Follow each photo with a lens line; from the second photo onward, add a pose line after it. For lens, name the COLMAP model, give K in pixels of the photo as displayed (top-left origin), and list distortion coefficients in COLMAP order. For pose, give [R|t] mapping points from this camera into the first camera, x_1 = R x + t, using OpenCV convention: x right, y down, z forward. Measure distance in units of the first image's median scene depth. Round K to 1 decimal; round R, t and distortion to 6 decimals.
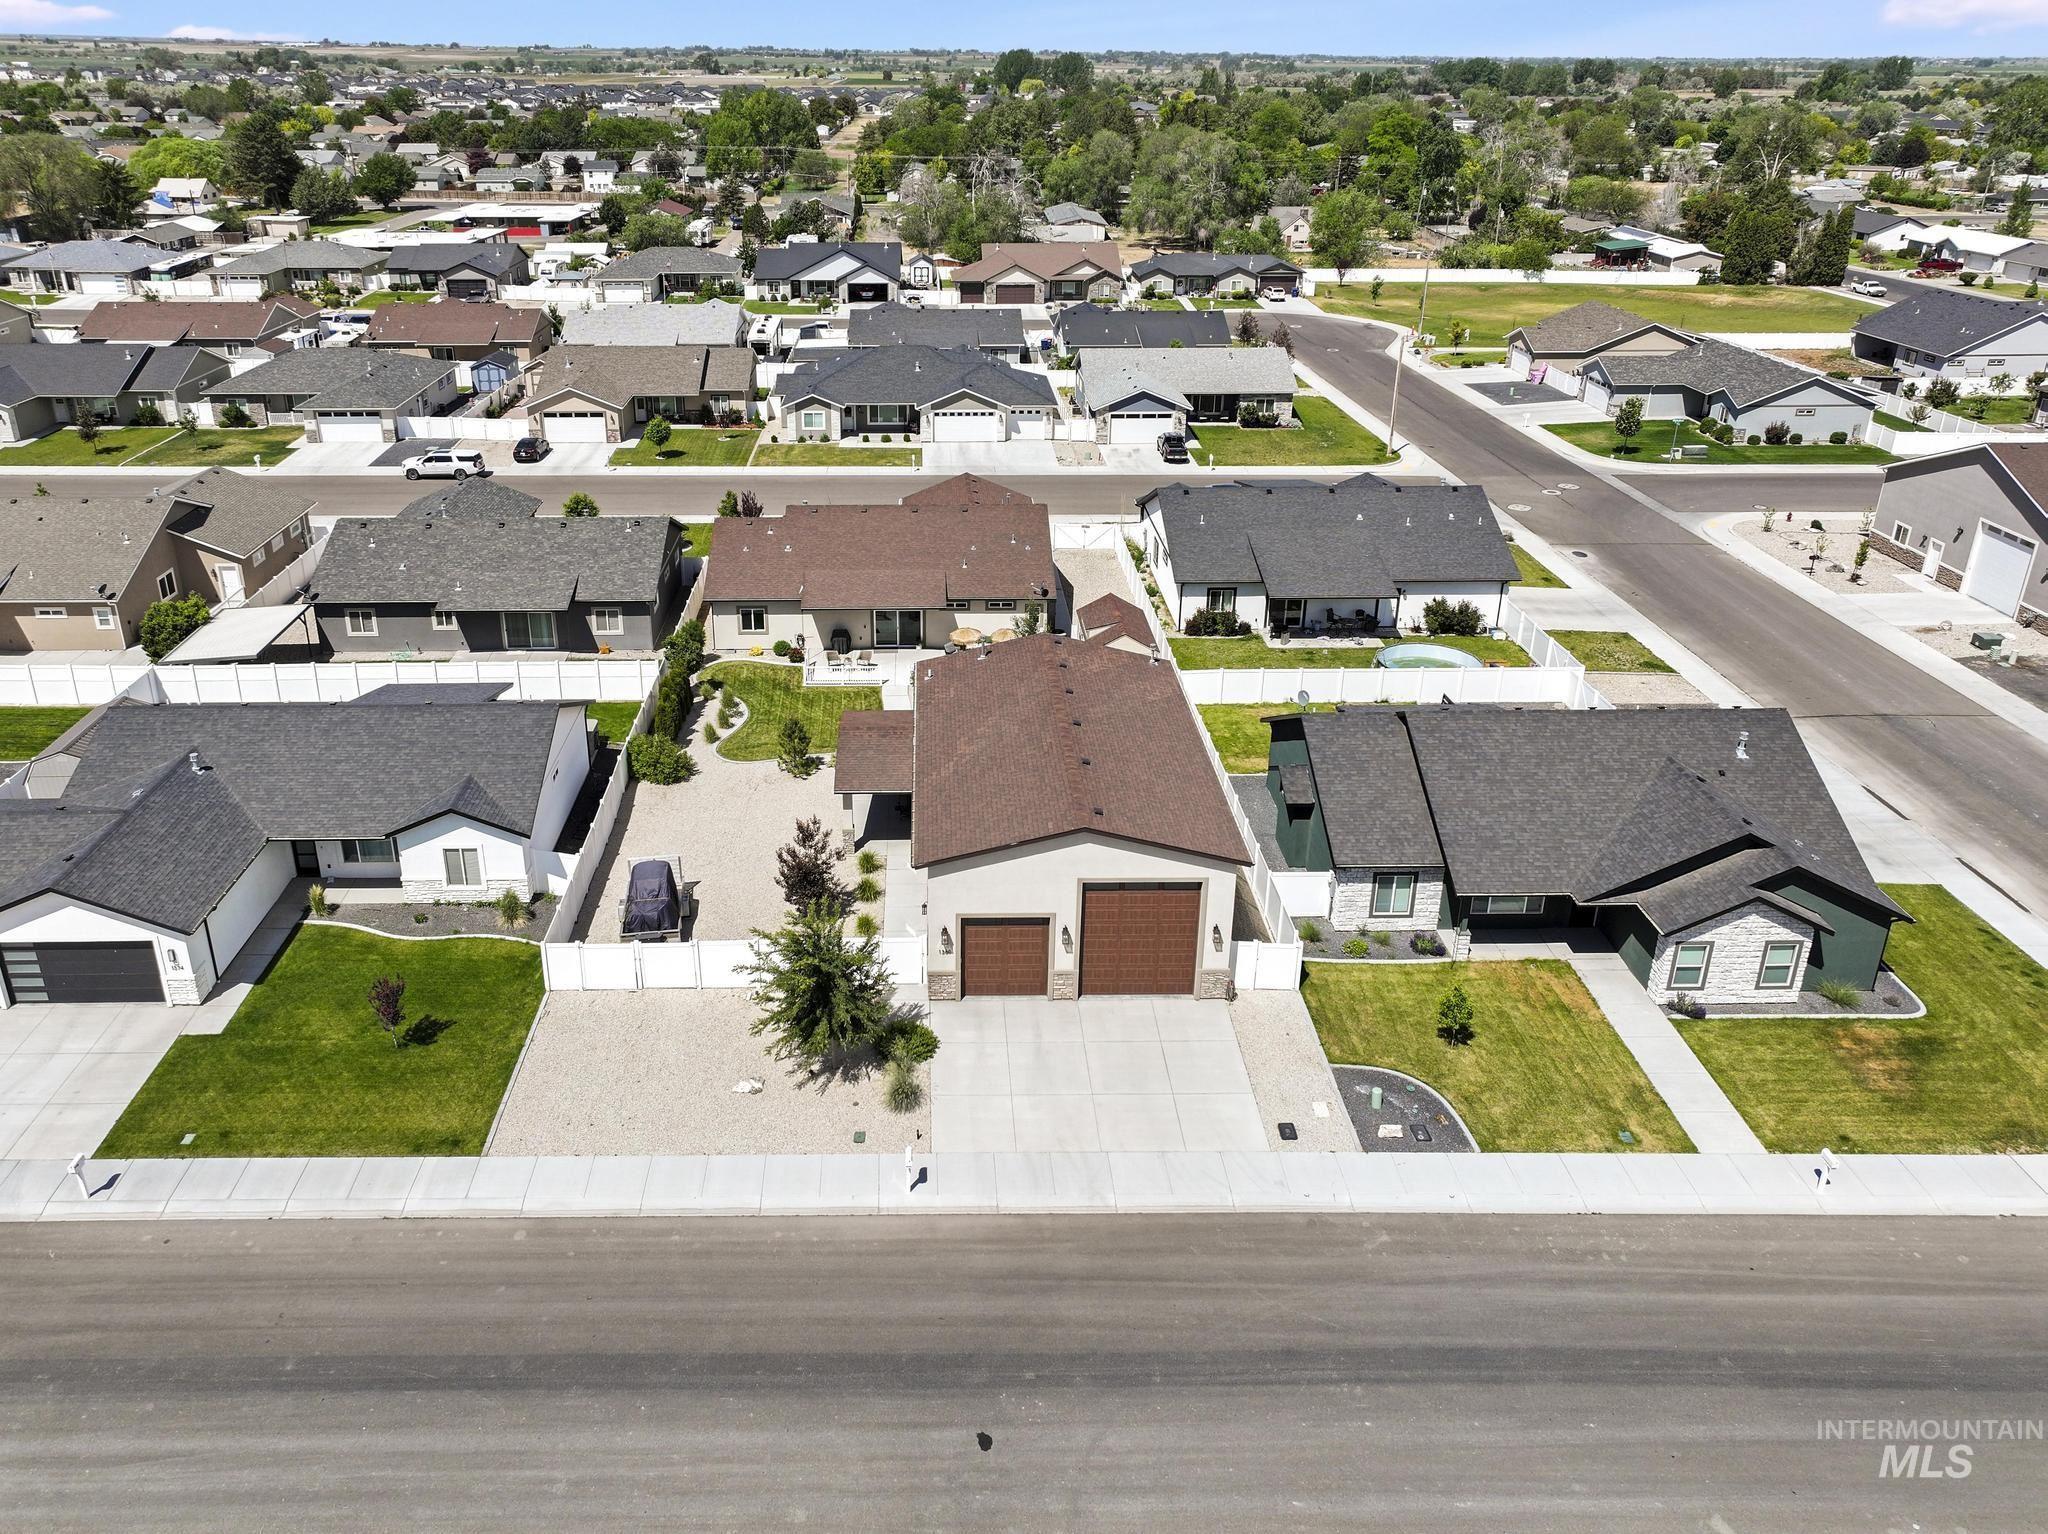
lens RADIAL K [[1483.9, 0, 1024.0], [0, 1483.9, 767.0], [0, 0, 1]] dist [0.019487, 0.000497]
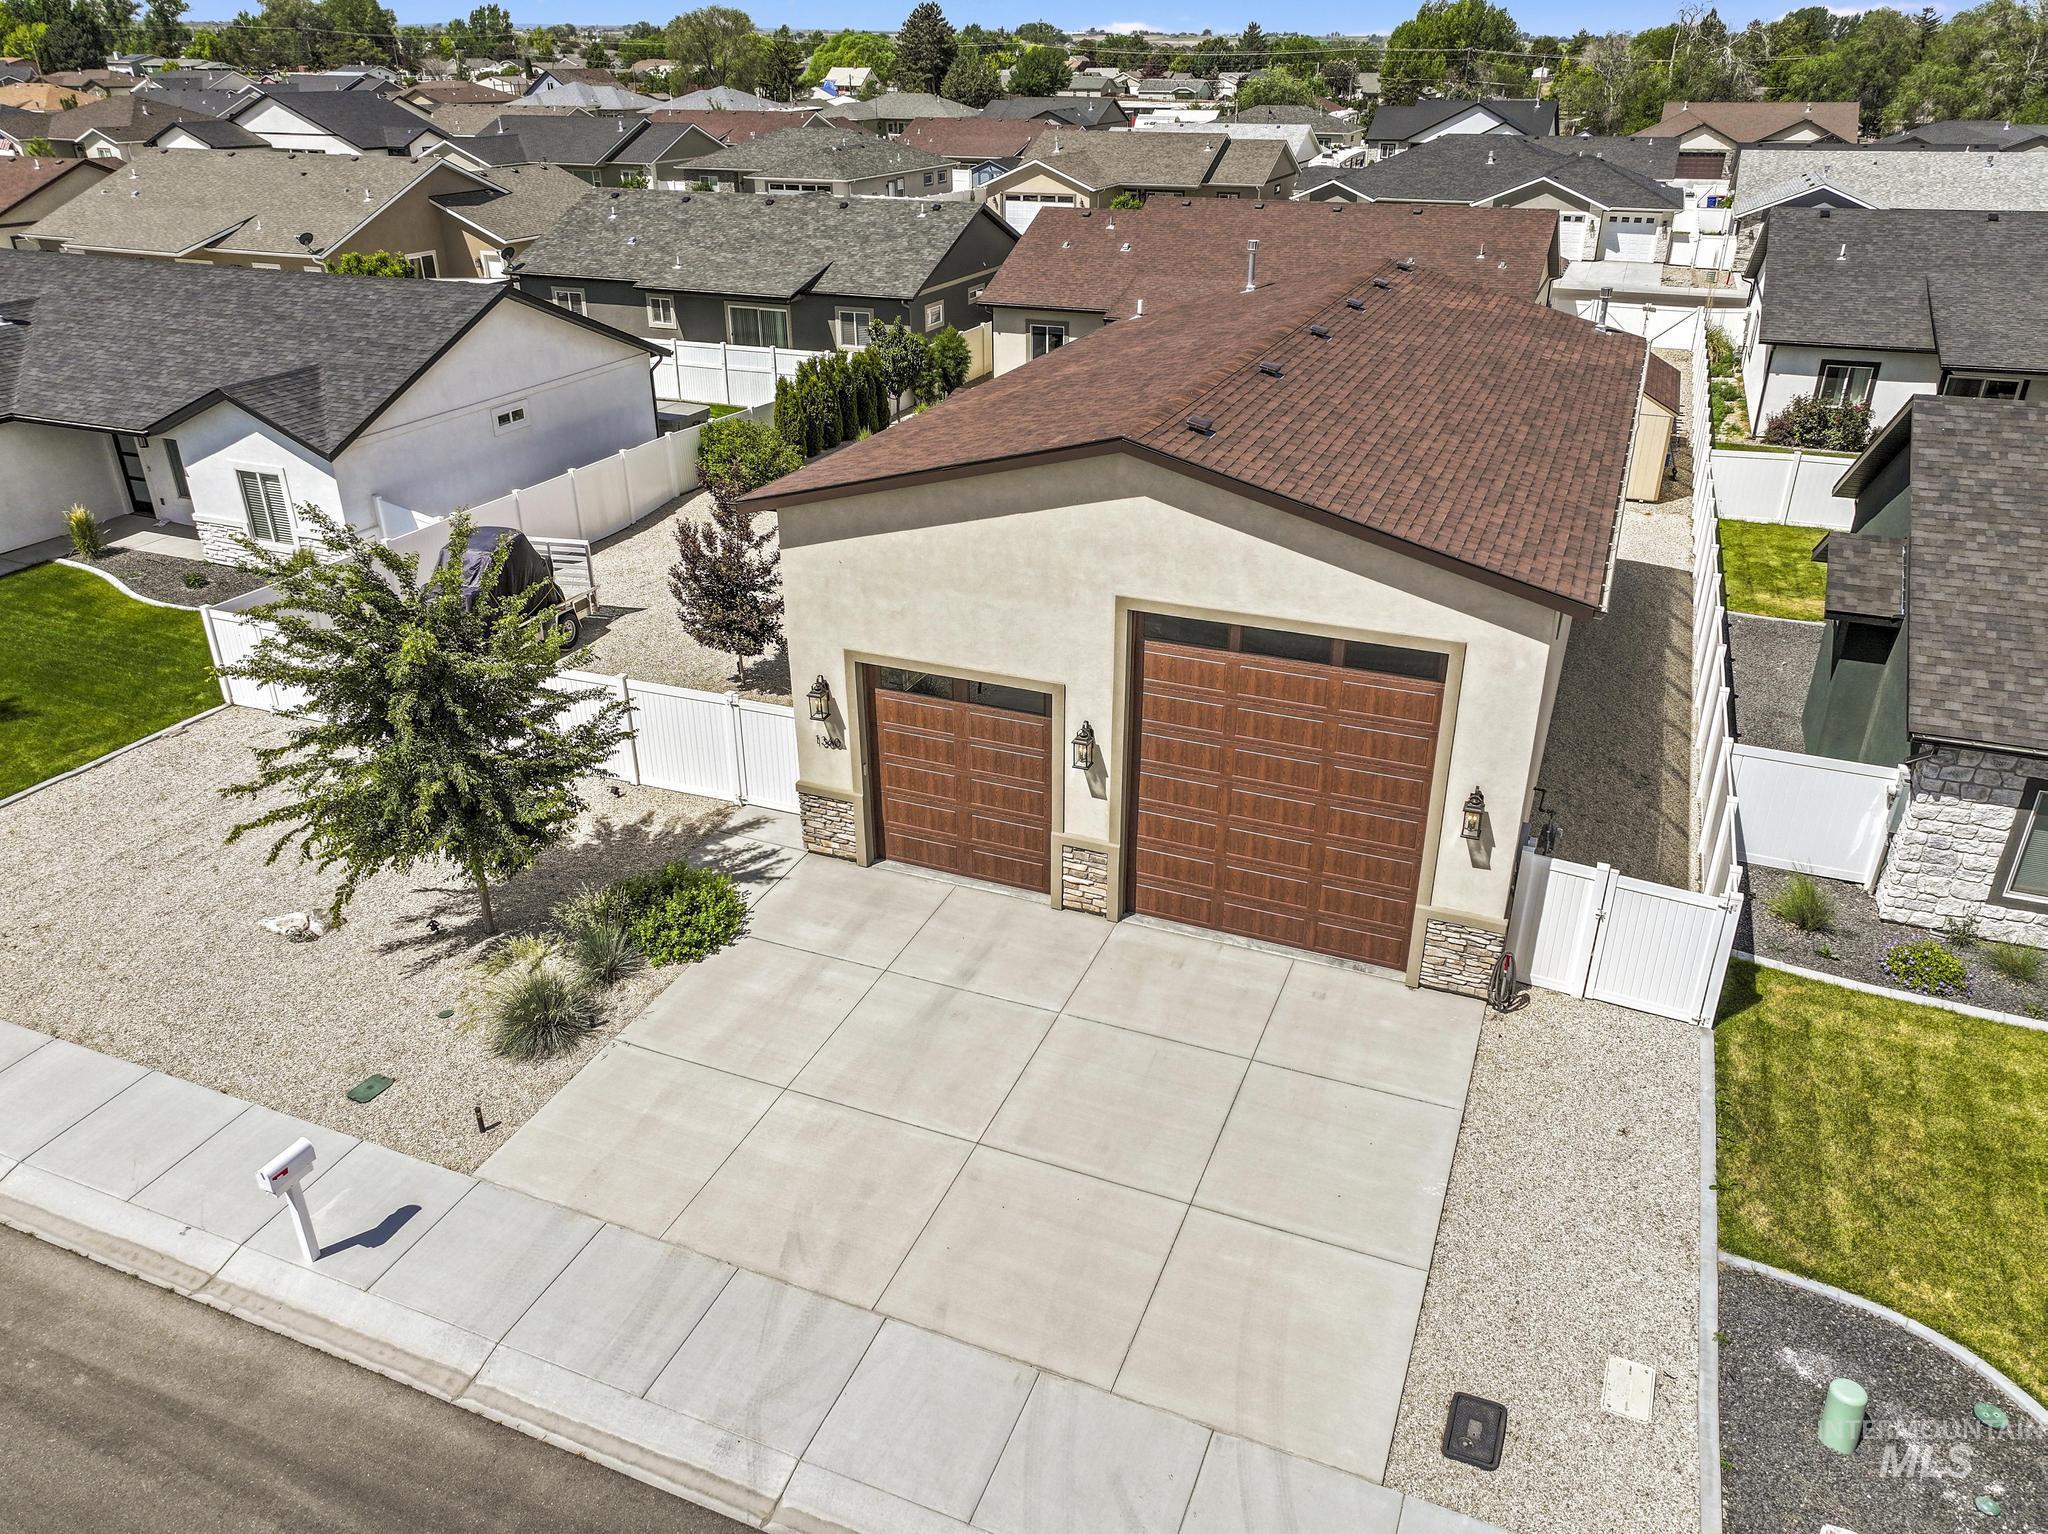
lens RADIAL K [[1521.9, 0, 1024.5], [0, 1521.9, 815.3], [0, 0, 1]] dist [-0.011748, 0.036814]
pose [[0.908866, 0.183084, -0.374757, 0.162087], [-0.170058, 0.983095, 0.067856, 0.102124], [0.380845, 0.002059, 0.924637, 0.590586]]
